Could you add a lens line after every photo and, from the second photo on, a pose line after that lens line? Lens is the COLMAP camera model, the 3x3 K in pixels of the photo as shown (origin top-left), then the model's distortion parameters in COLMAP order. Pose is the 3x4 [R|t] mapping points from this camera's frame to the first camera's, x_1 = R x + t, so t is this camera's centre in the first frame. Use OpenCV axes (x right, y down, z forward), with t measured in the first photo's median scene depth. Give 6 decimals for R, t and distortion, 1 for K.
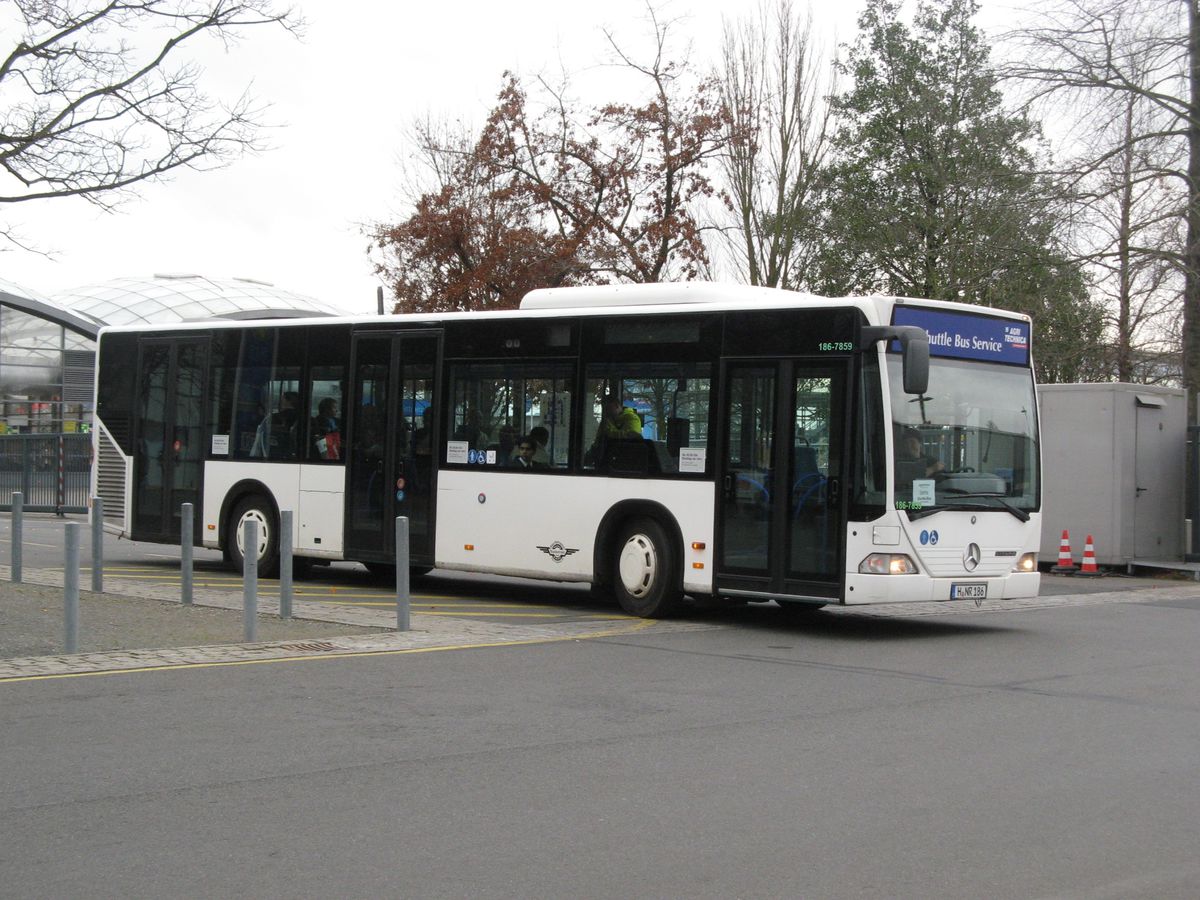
lens RADIAL K [[2010.5, 0, 599.0], [0, 2010.5, 427.5], [0, 0, 1]] dist [0.236653, 0.119342]
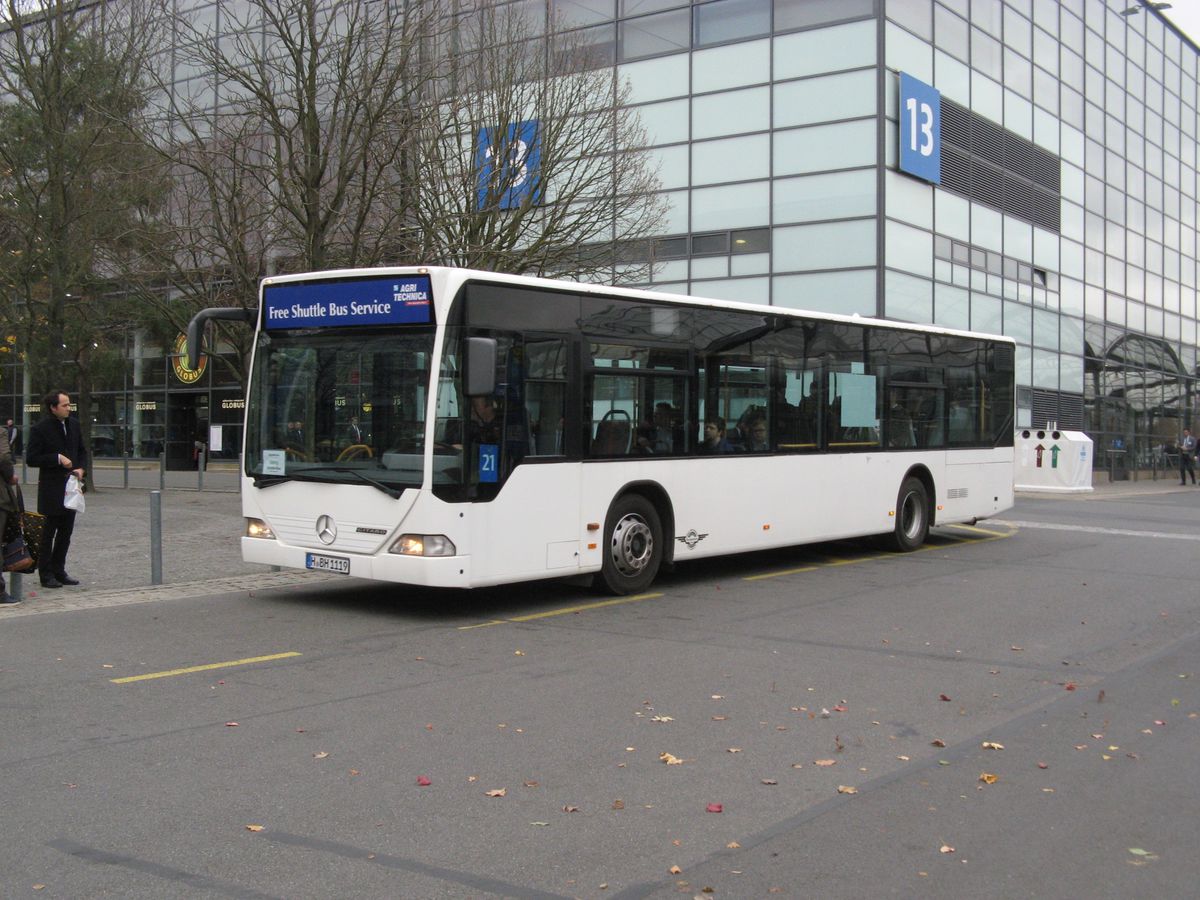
lens RADIAL K [[1463.3, 0, 600.0], [0, 1463.3, 450.0], [0, 0, 1]] dist [-0.131159, 0.248762]
pose [[0.122256, -0.024420, -0.992198, 0.882691], [-0.004521, 0.999673, -0.025162, 0.042020], [0.992488, 0.007562, 0.122106, 1.033905]]
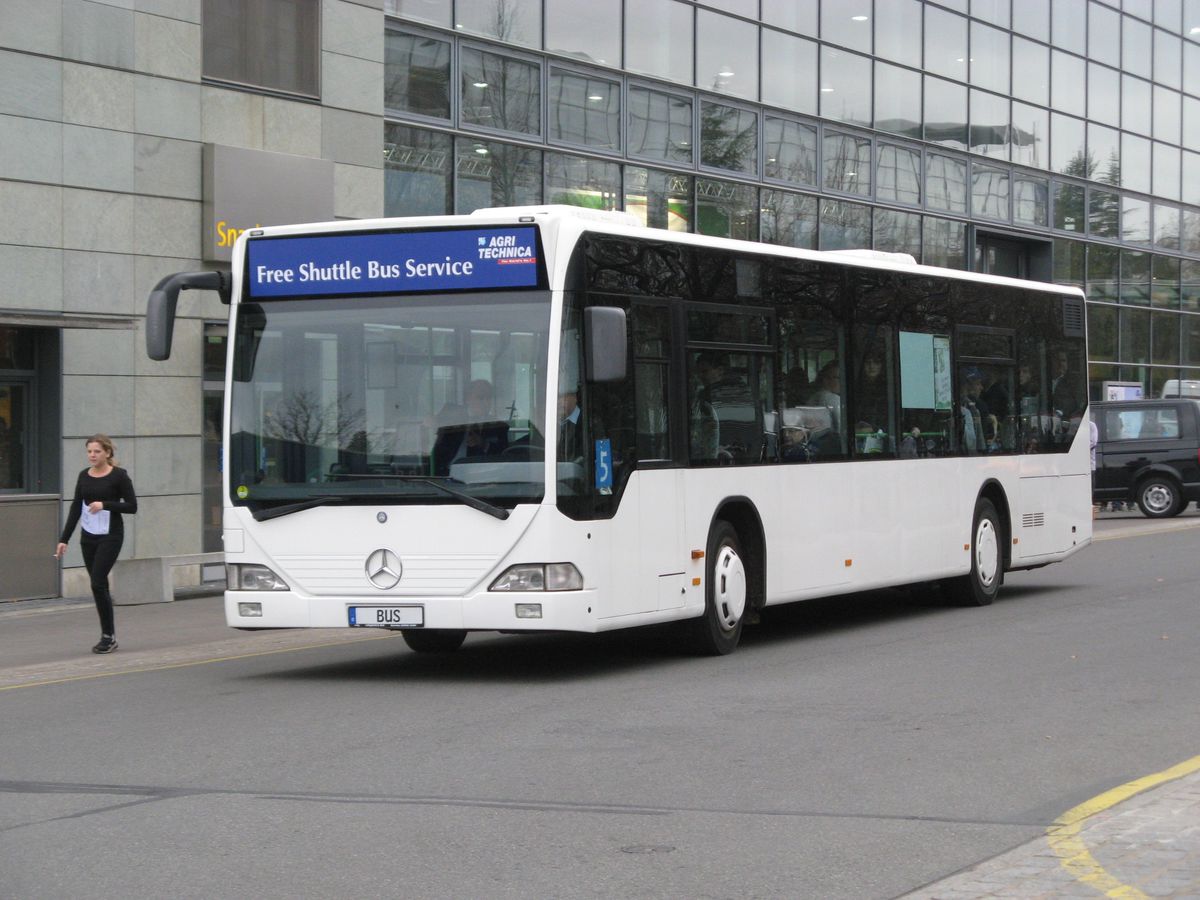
lens RADIAL K [[3068.6, 0, 600.0], [0, 3068.6, 450.0], [0, 0, 1]] dist [0.327343, 0.355294]
pose [[0.344632, -0.054968, -0.937127, 1.219214], [0.035928, 0.998325, -0.045345, 0.073400], [0.938050, -0.018042, 0.346029, 0.688789]]
